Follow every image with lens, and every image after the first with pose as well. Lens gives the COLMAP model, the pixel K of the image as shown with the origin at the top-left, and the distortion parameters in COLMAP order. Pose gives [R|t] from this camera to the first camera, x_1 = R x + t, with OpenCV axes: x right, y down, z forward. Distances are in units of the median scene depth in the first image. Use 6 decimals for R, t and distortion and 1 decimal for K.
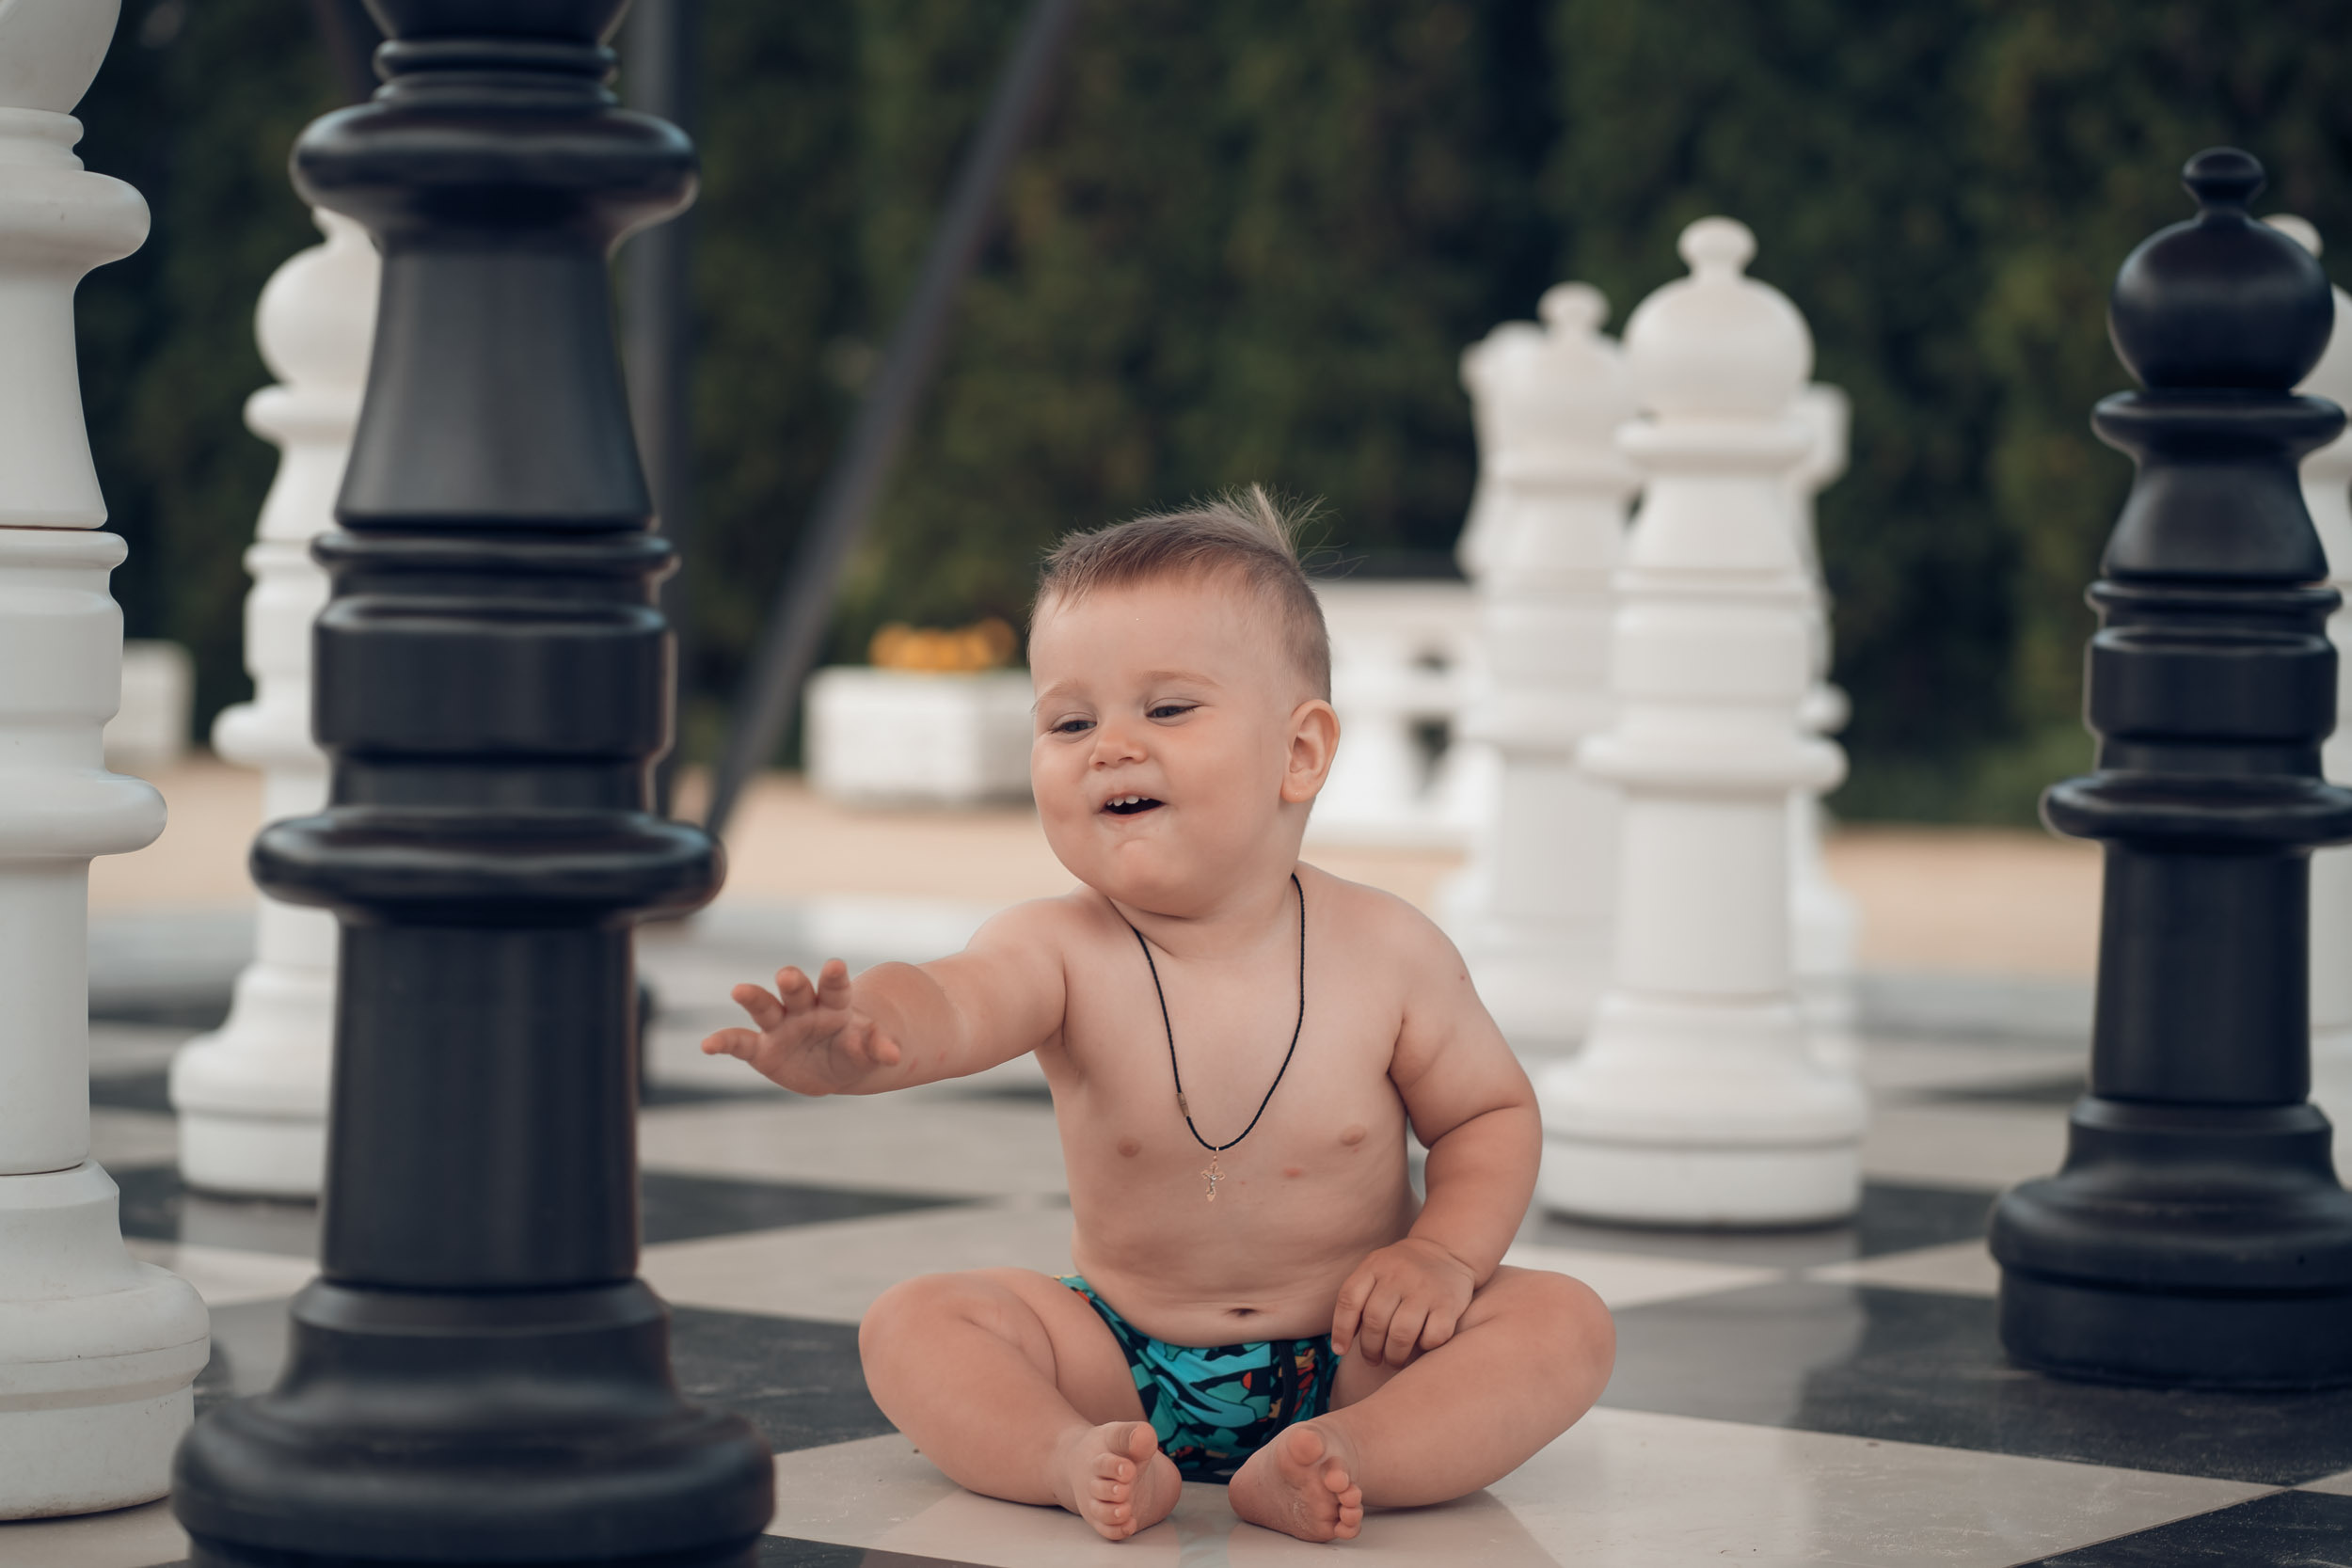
lens RADIAL K [[5790.4, 0, 1176.0], [0, 5790.4, 784.0], [0, 0, 1]] dist [0.033544, -1.425160]
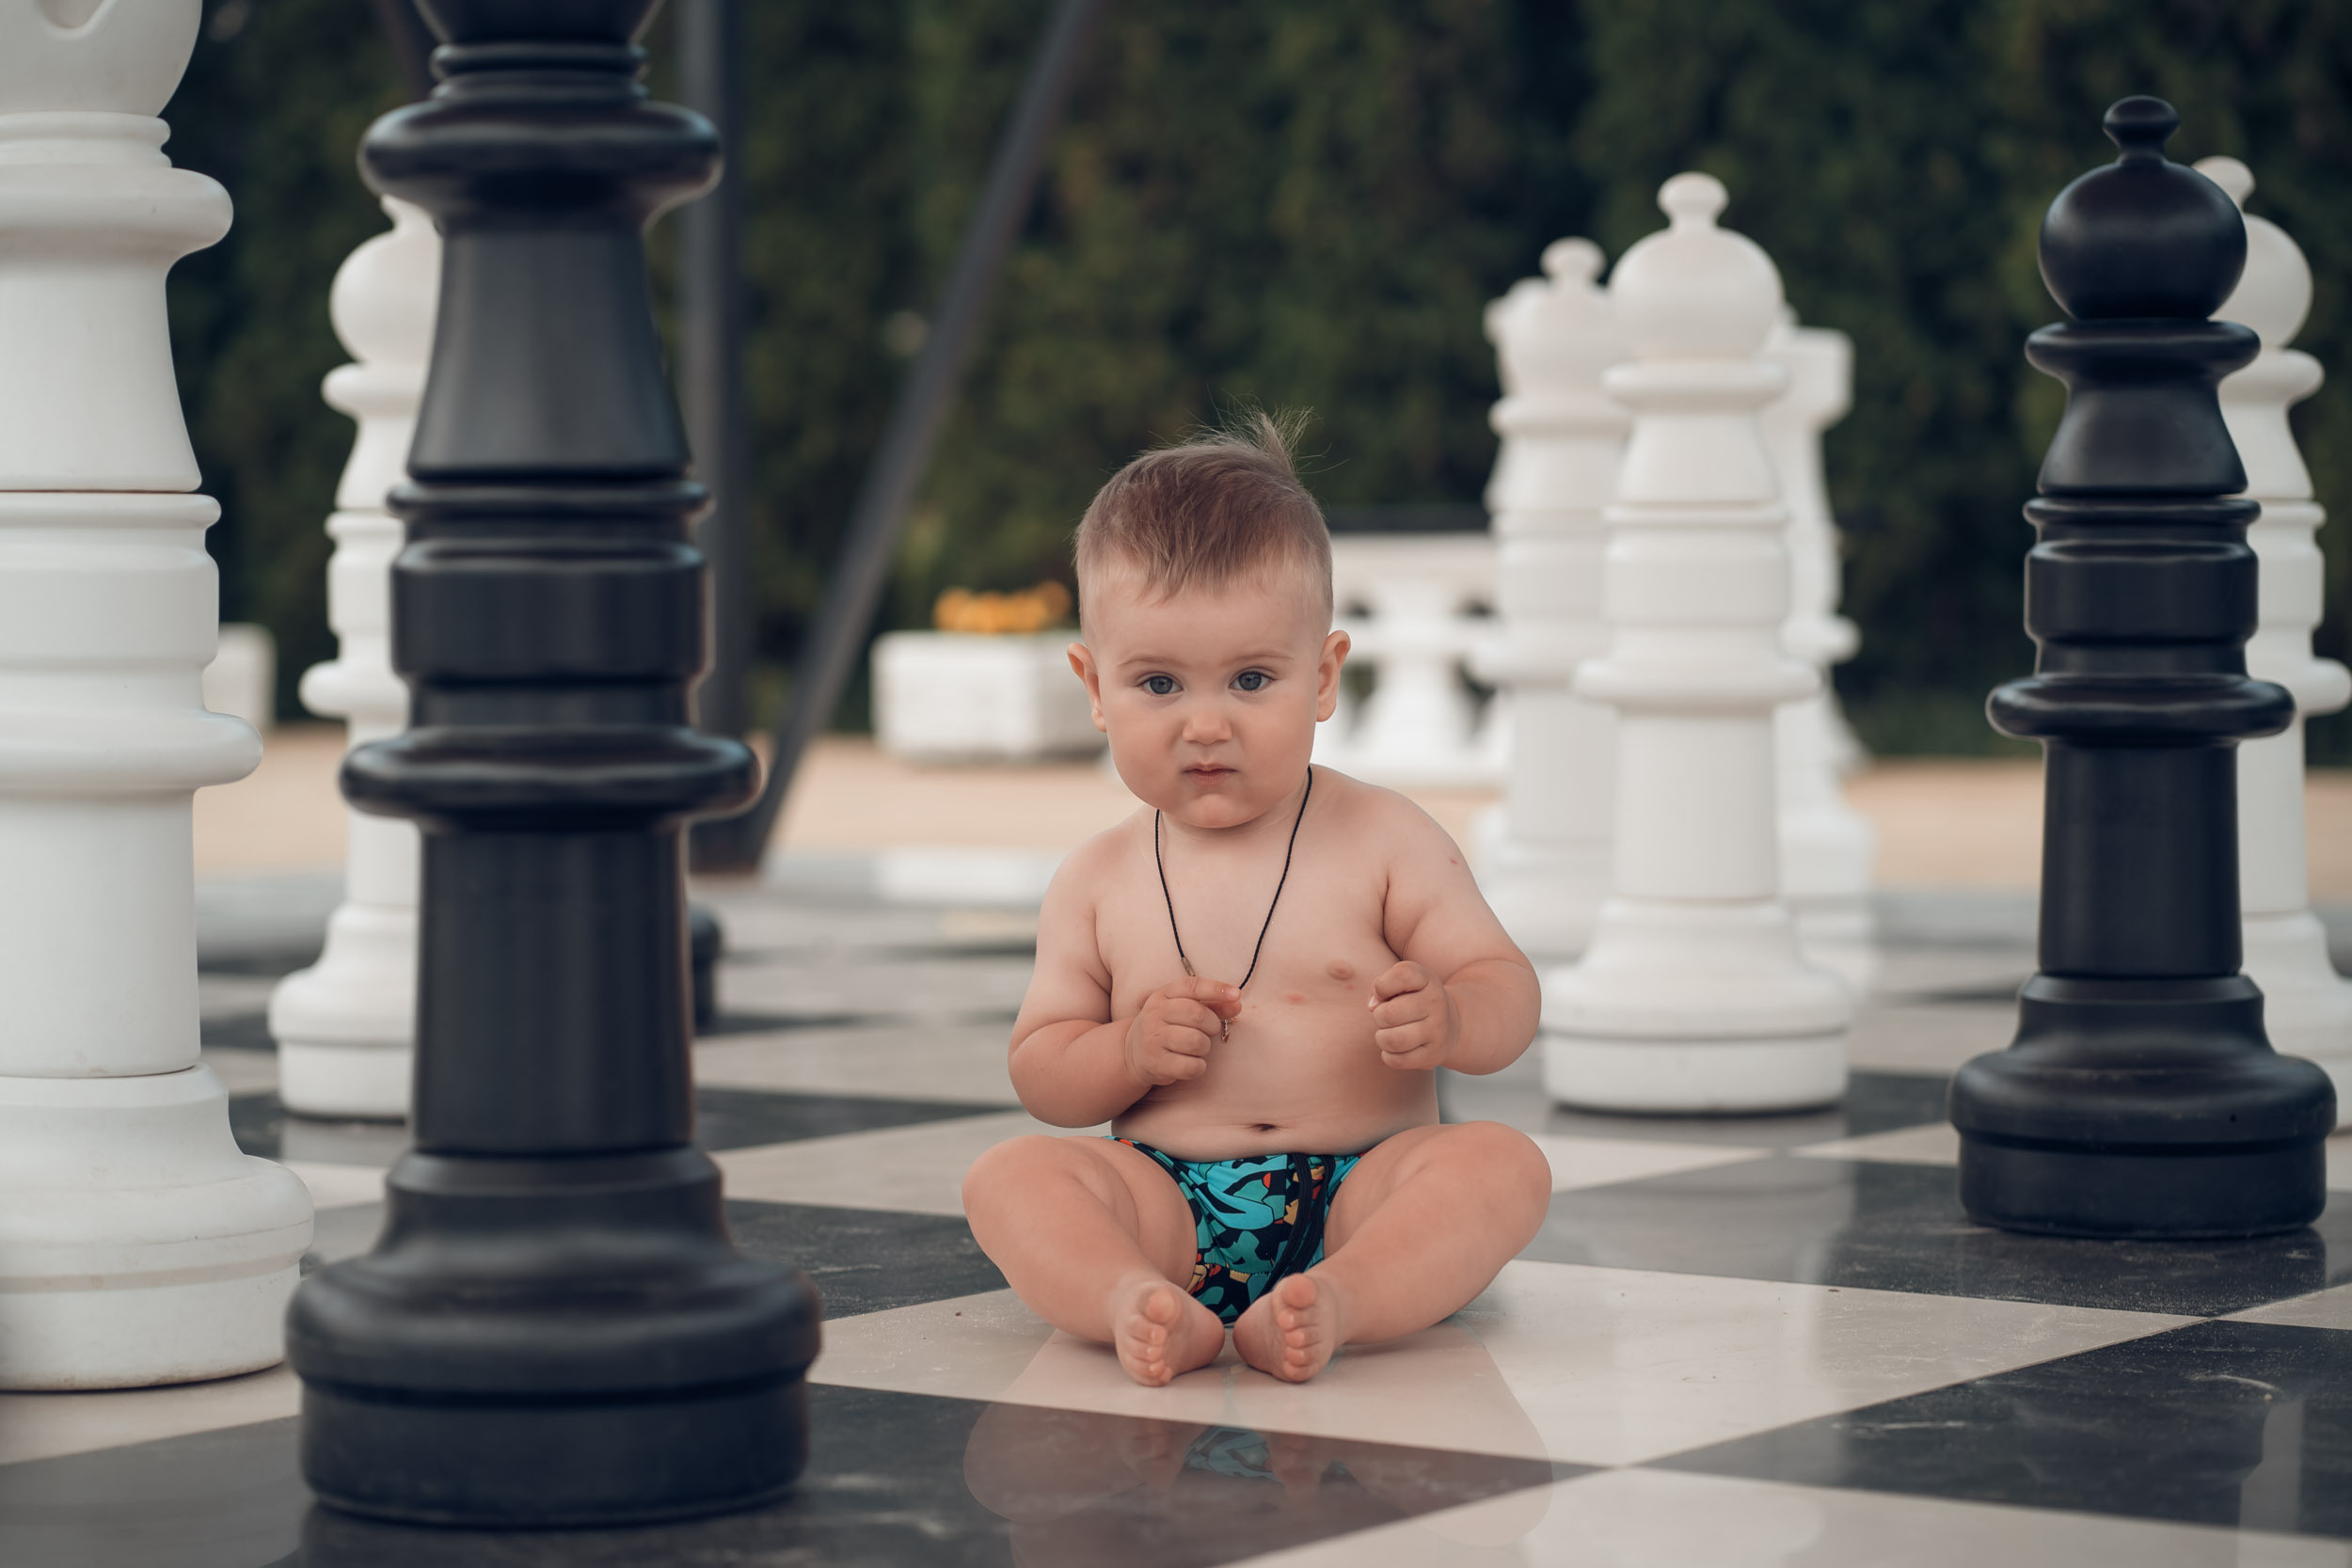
lens RADIAL K [[5769.9, 0, 1176.0], [0, 5769.9, 784.0], [0, 0, 1]] dist [0.012951, -1.256647]
pose [[0.999594, -0.025079, -0.013509, 0.012312], [0.025159, 0.999667, 0.005795, 0.008349], [0.013359, -0.006133, 0.999892, -0.082441]]
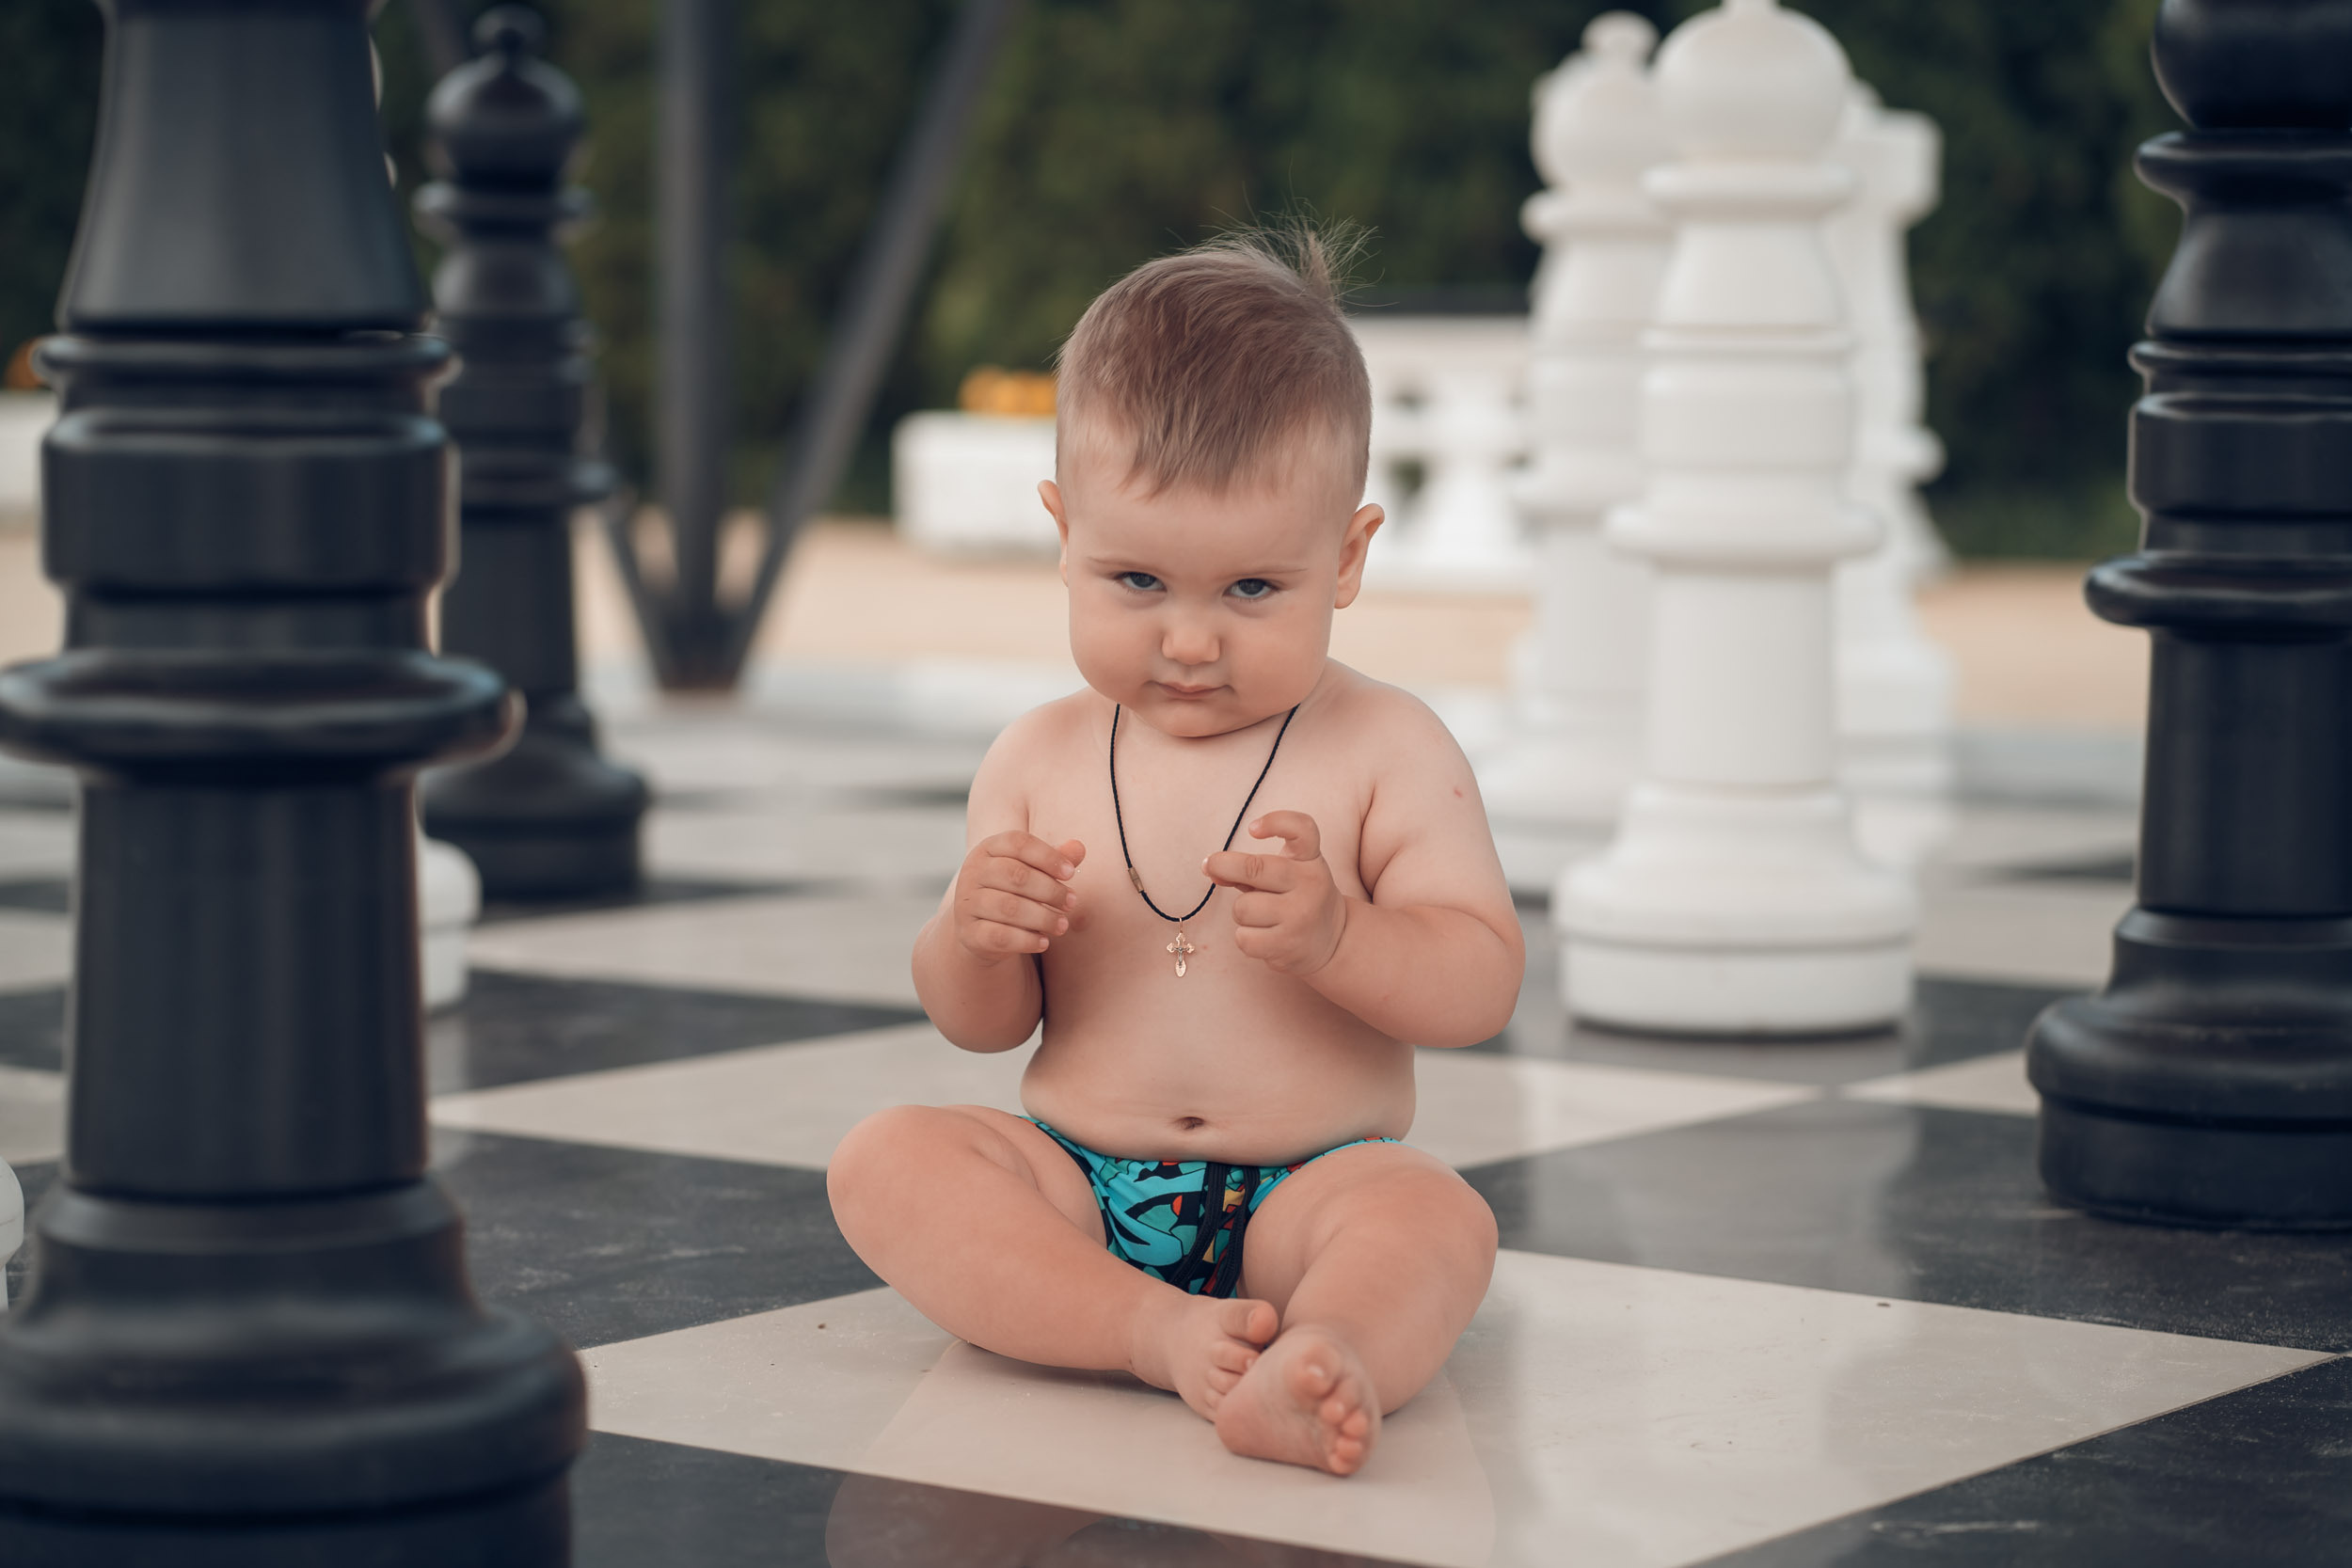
lens RADIAL K [[5790.4, 0, 1176.0], [0, 5790.4, 784.0], [0, 0, 1]] dist [0.033544, -1.425160]
pose [[0.999529, -0.011380, -0.028494, 0.033423], [0.012720, 0.998801, 0.047276, -0.010743], [0.027922, -0.047616, 0.998475, 0.087717]]
